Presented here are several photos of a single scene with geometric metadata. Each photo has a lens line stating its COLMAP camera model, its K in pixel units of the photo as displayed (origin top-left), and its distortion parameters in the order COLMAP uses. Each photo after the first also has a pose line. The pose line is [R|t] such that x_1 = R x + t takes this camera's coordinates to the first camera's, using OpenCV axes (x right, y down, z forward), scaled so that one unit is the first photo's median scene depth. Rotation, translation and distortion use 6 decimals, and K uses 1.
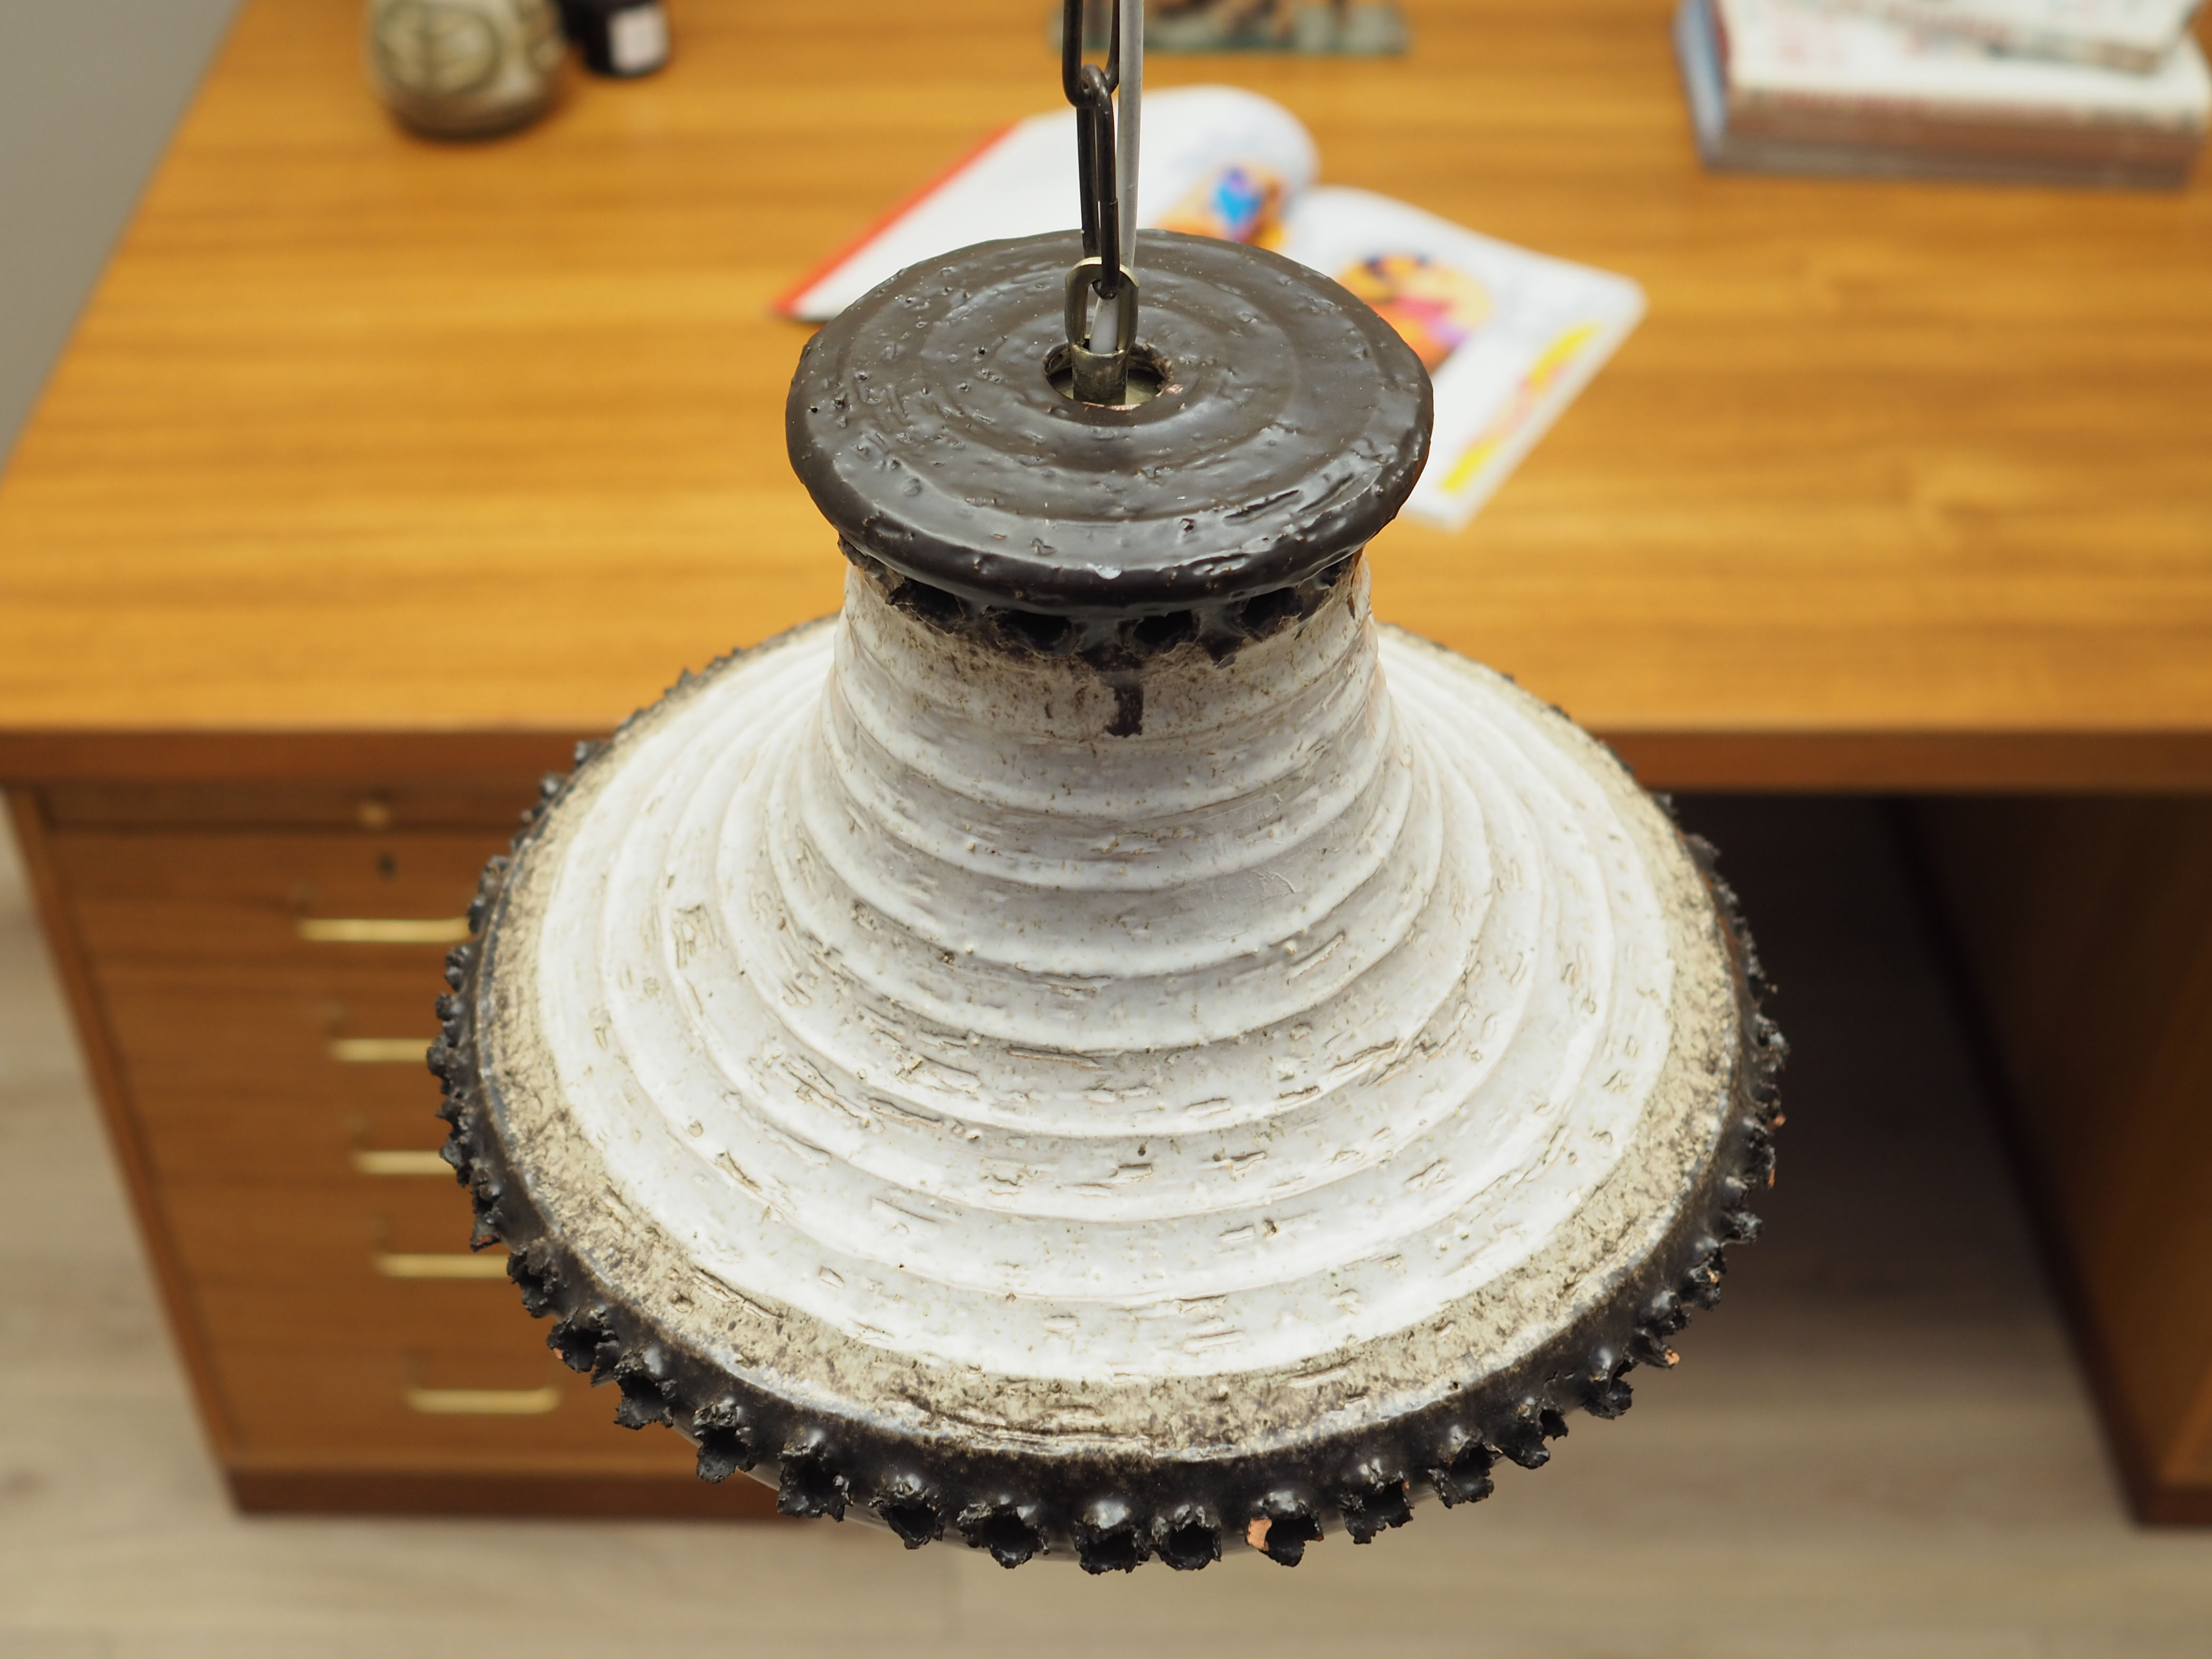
lens RADIAL K [[2392.7, 0, 1046.8], [0, 2392.7, 829.2], [0, 0, 1]] dist [0.009051, 0.011070]
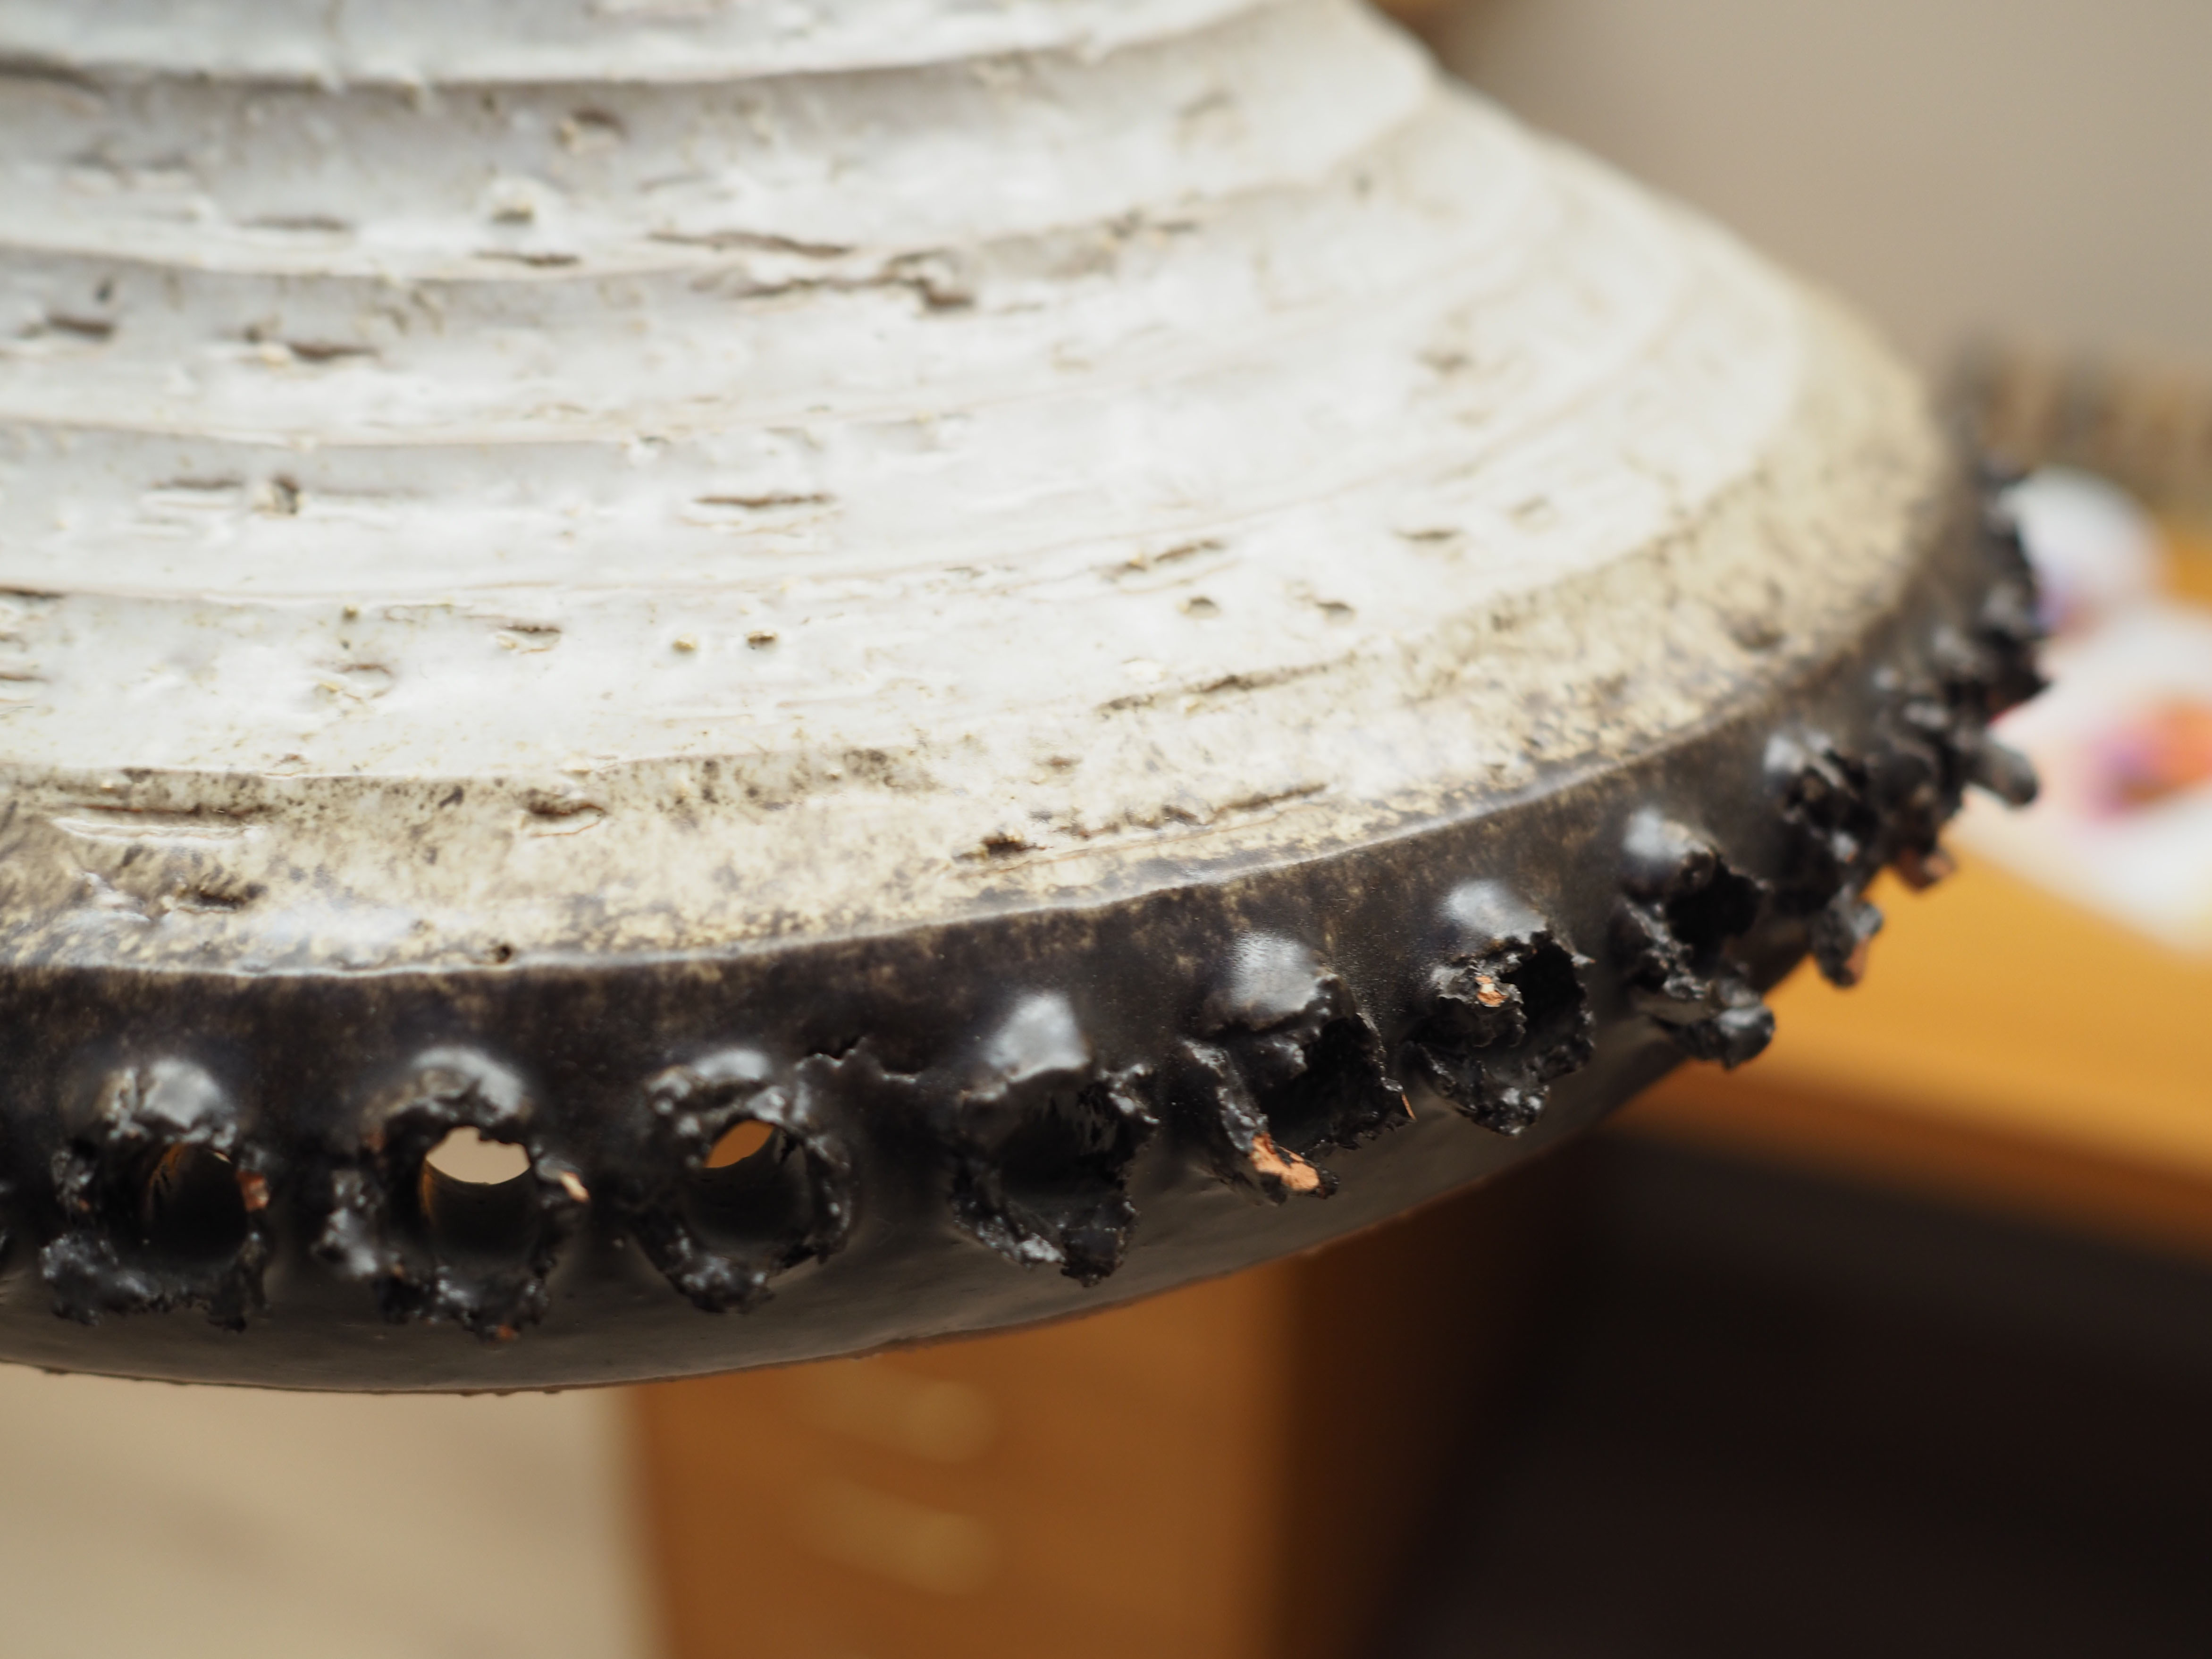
lens RADIAL K [[2263.6, 0, 1106.0], [0, 2263.6, 829.5], [0, 0, 1]] dist [0.005705, -0.008487]
pose [[0.929101, 0.200691, -0.310636, 0.334266], [-0.258332, 0.953246, -0.156801, 0.237554], [0.264644, 0.225931, 0.937507, 0.706582]]
